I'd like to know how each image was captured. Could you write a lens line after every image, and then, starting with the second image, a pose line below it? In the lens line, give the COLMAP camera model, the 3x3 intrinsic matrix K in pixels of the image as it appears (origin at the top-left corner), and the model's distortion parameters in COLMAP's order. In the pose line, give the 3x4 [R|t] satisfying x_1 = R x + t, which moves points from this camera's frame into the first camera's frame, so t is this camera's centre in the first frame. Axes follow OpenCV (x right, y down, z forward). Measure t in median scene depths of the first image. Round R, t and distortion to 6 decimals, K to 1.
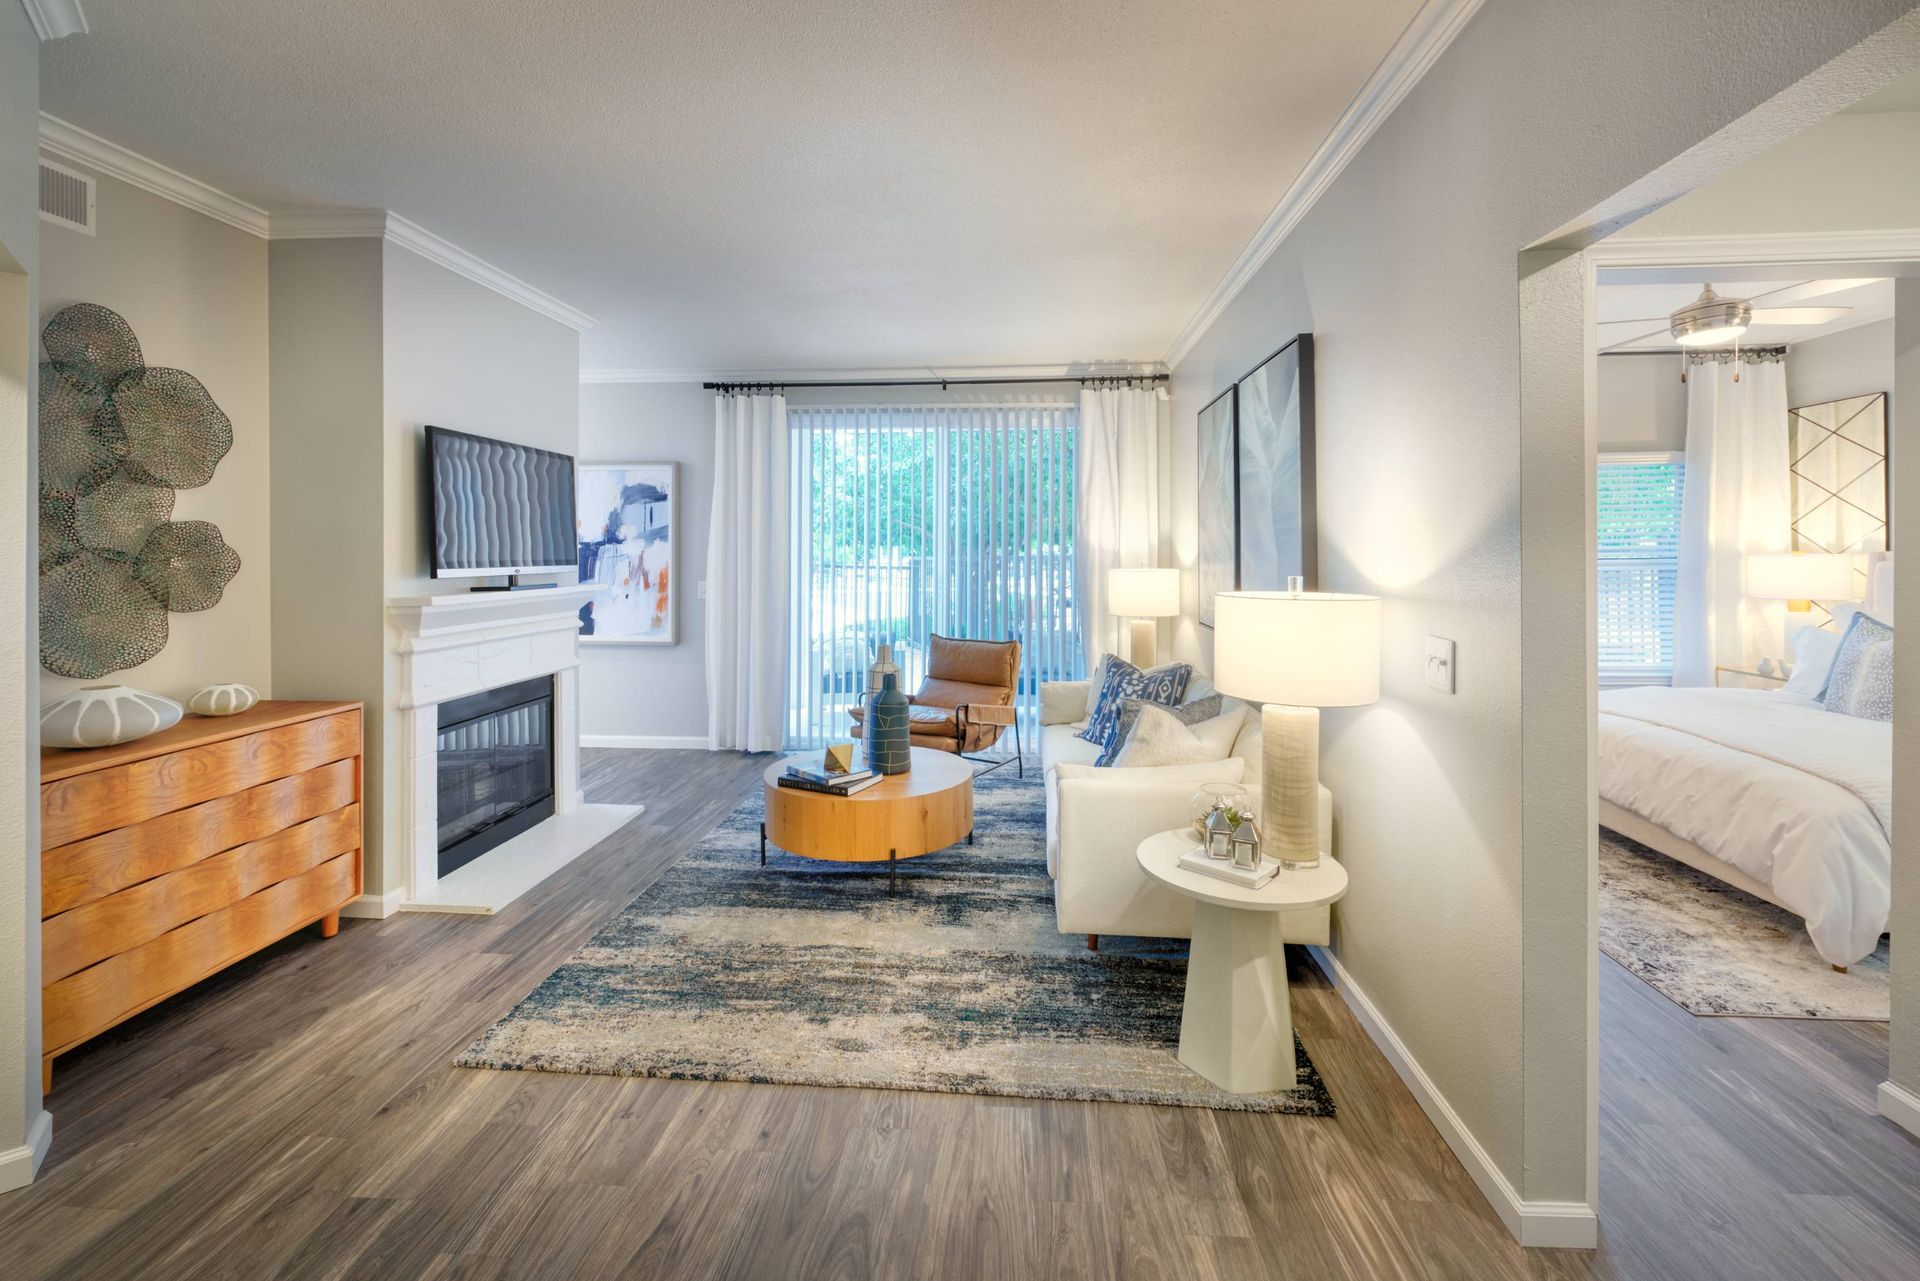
lens RADIAL K [[834.0, 0, 947.5], [0, 834.0, 549.1], [0, 0, 1]] dist [0.000234, 0.000019]
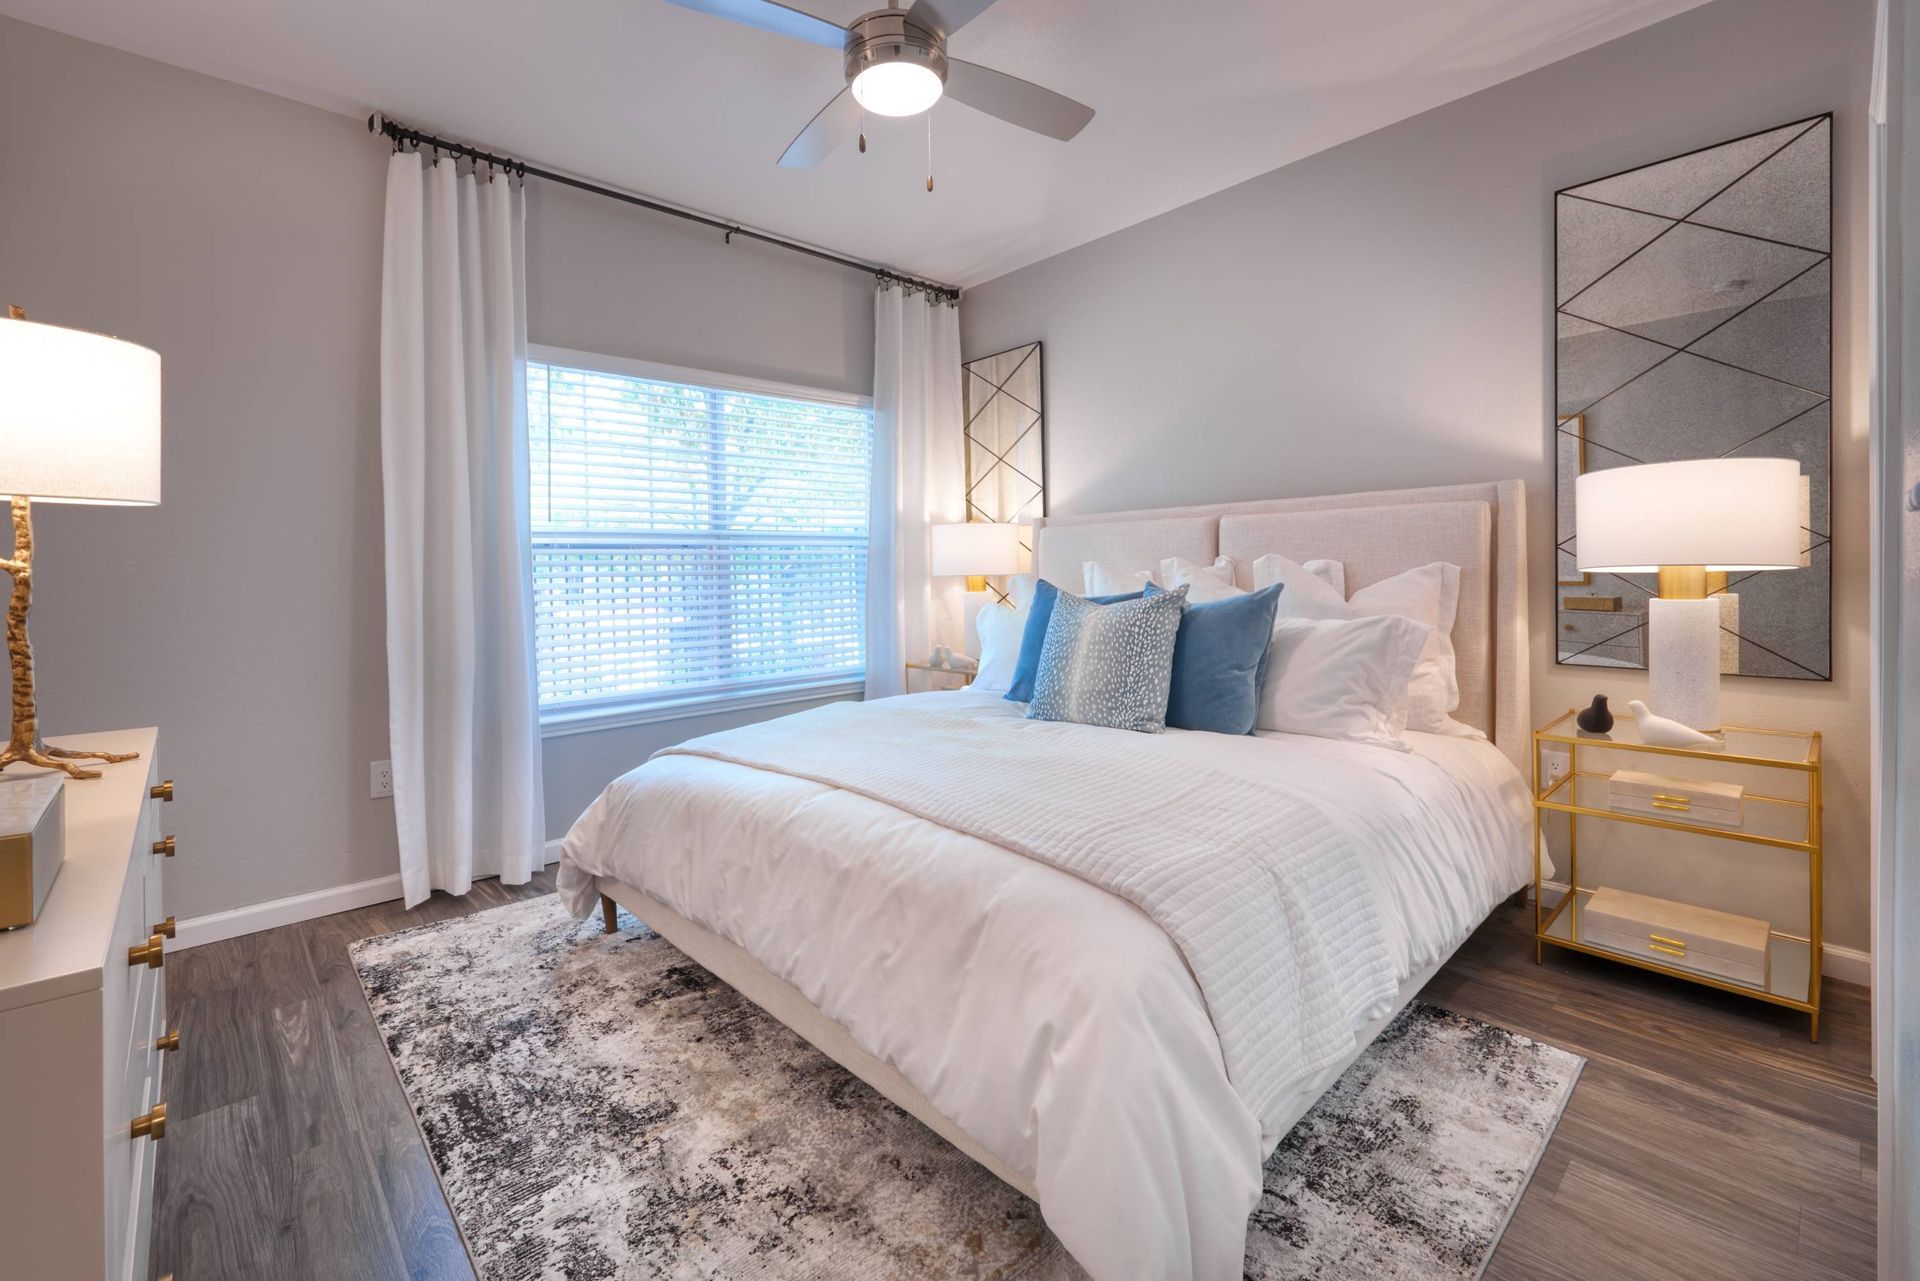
lens RADIAL K [[834.0, 0, 967.1], [0, 834.0, 577.4], [0, 0, 1]] dist [0.000234, 0.000019]
pose [[0.676676, -0.013785, 0.736152, 0.359180], [0.015114, 0.999874, 0.004831, 0.053873], [-0.736126, 0.007857, 0.676799, 0.400496]]
